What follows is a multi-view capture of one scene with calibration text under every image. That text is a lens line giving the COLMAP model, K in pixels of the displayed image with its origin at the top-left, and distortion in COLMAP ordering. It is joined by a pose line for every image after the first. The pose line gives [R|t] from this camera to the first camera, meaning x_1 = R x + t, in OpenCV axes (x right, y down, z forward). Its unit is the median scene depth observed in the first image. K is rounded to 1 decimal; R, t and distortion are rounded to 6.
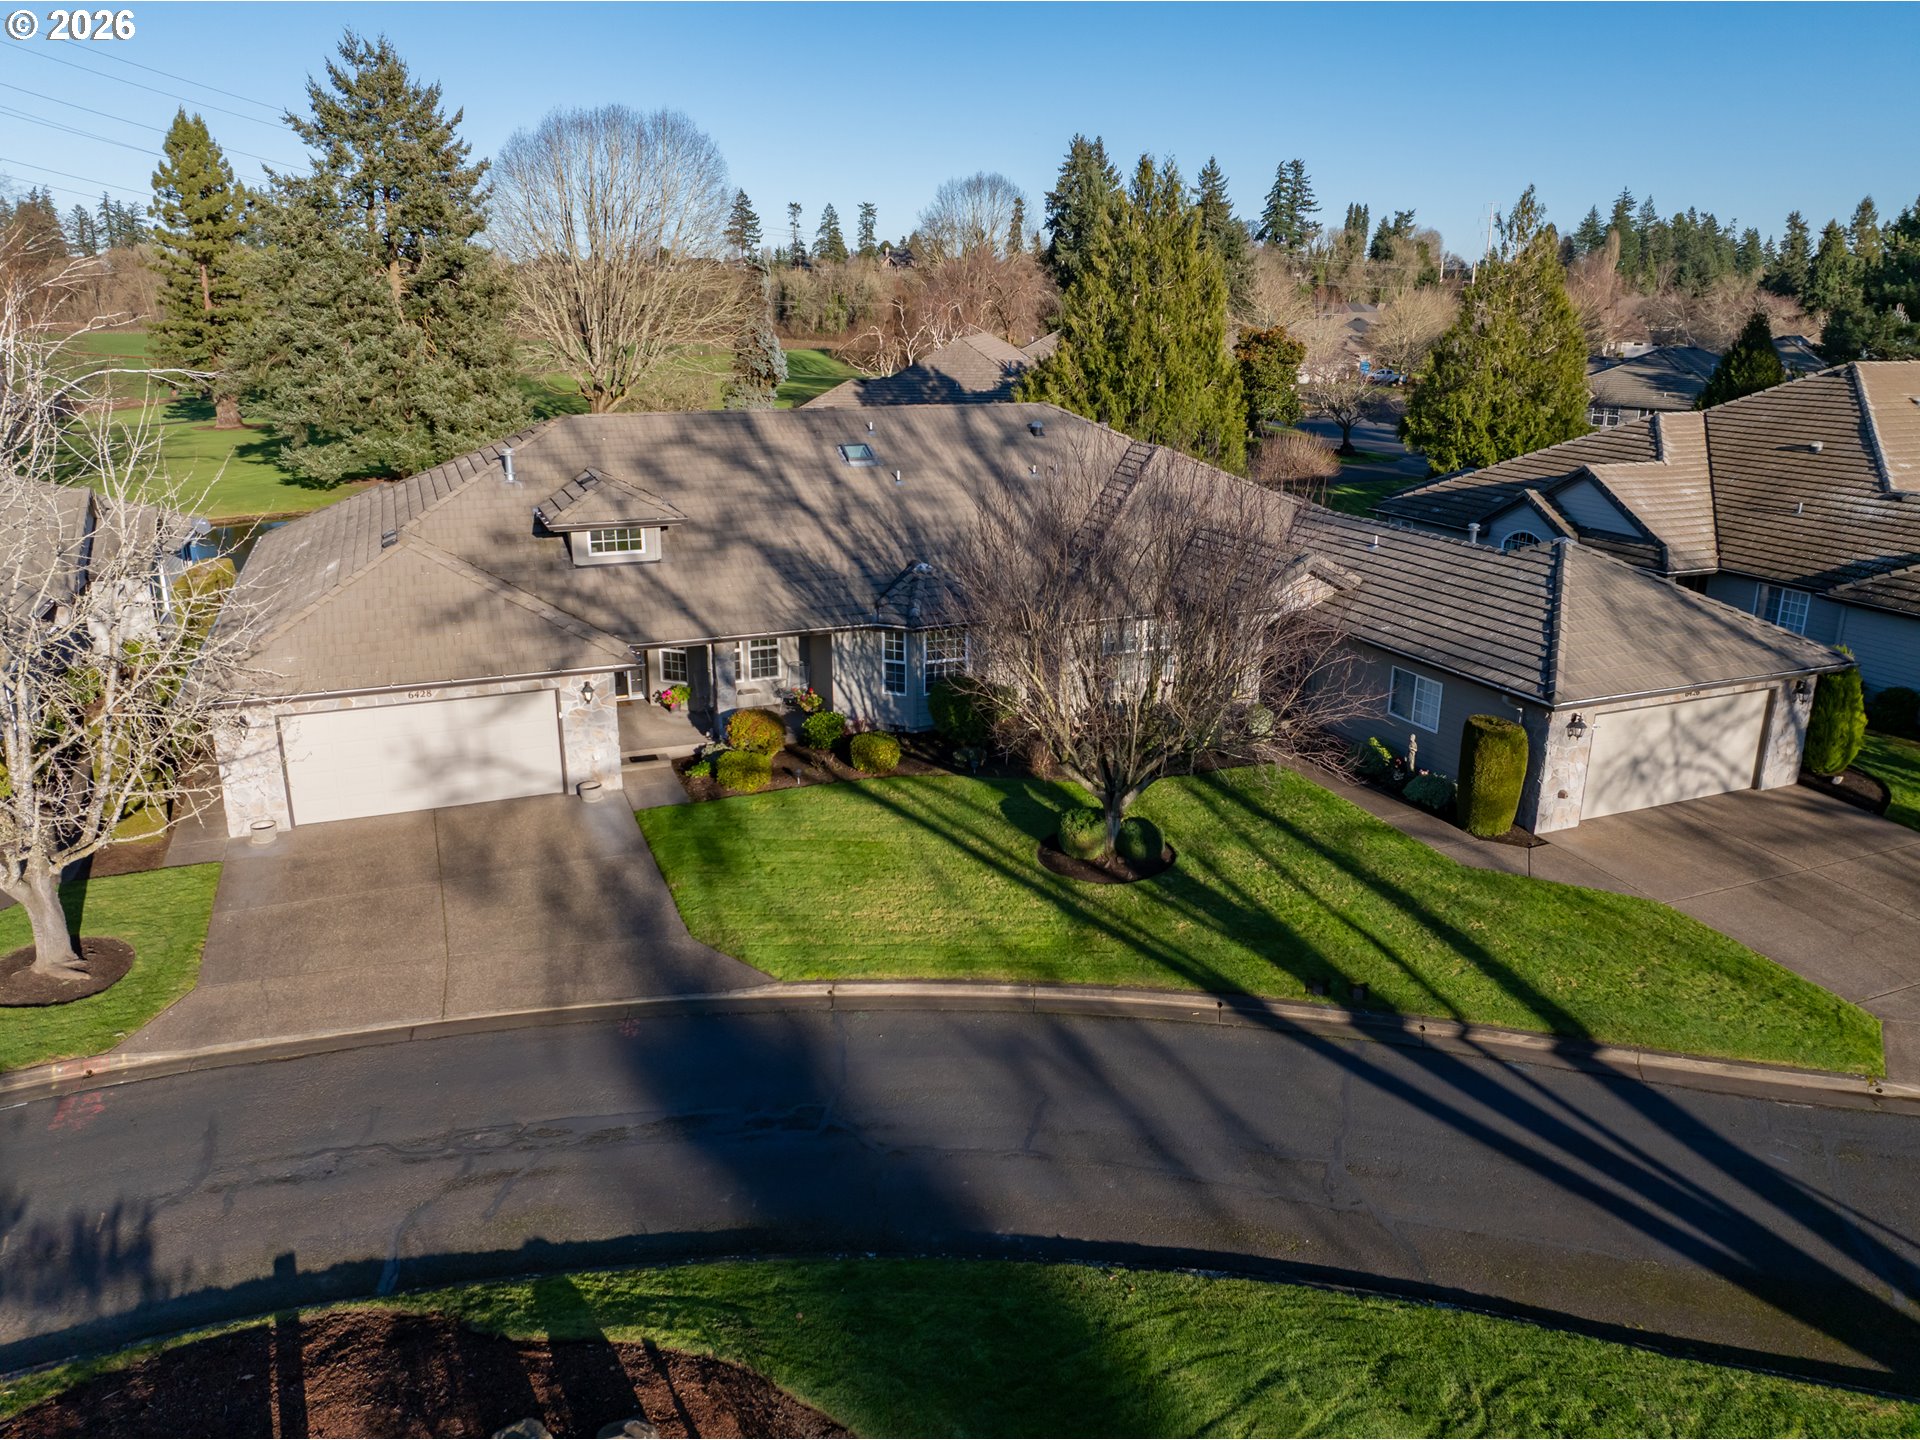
lens RADIAL K [[1301.4, 0, 960.0], [0, 1301.4, 720.0], [0, 0, 1]] dist [-0.042313, -0.002149]
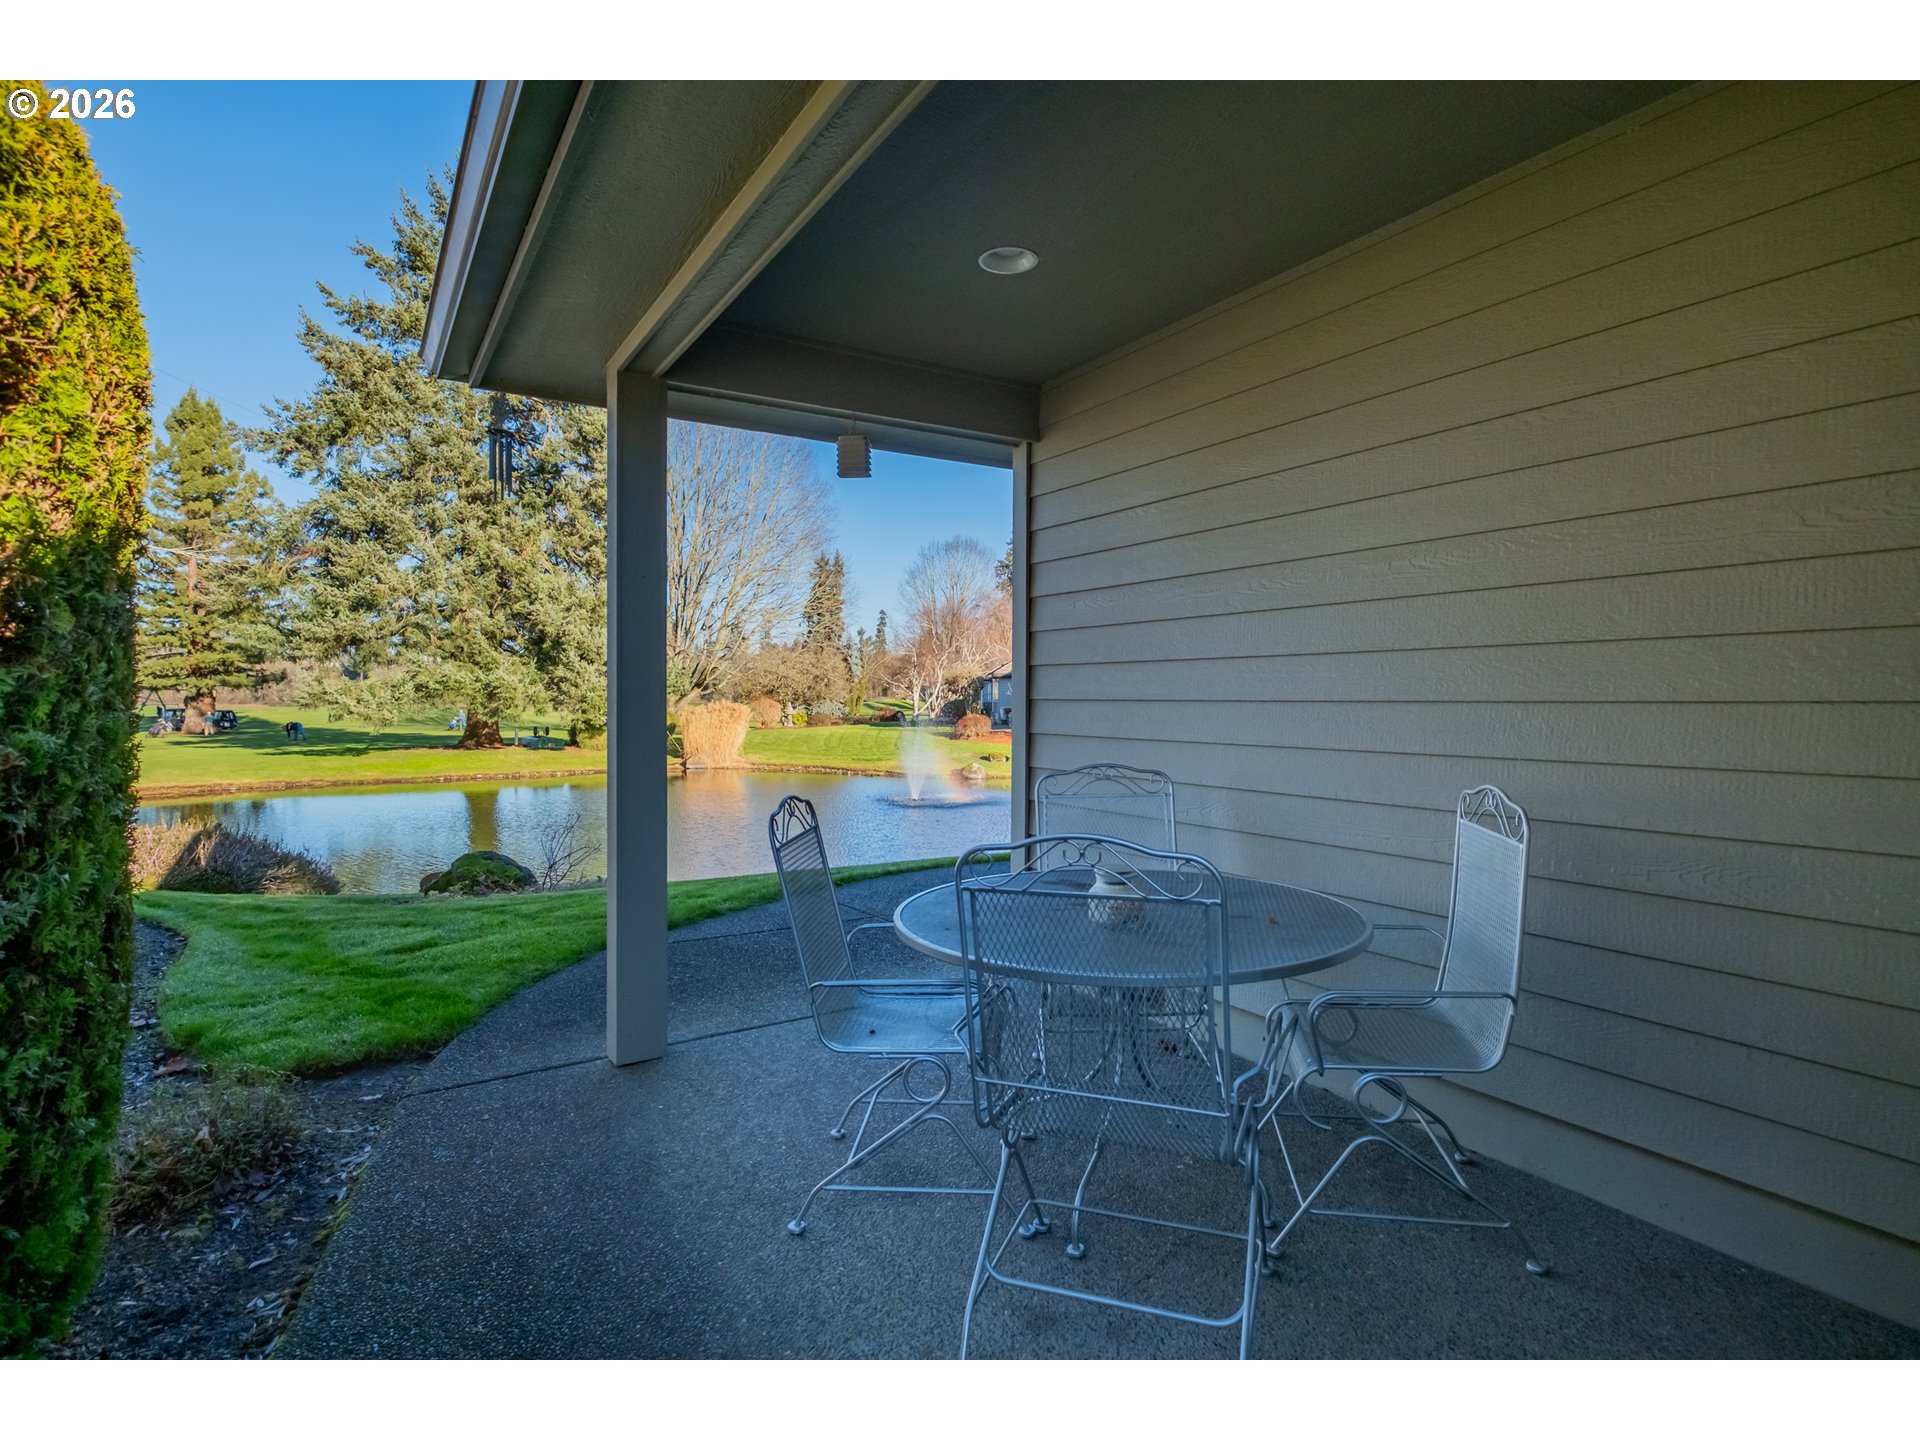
lens RADIAL K [[994.6, 0, 961.4], [0, 994.6, 713.1], [0, 0, 1]] dist [0.004617, 0.000631]
pose [[0.989271, -0.007701, 0.145886, -0.185714], [0.049526, 0.957154, -0.285313, -0.029168], [-0.137438, 0.289477, 0.947267, 0.333857]]
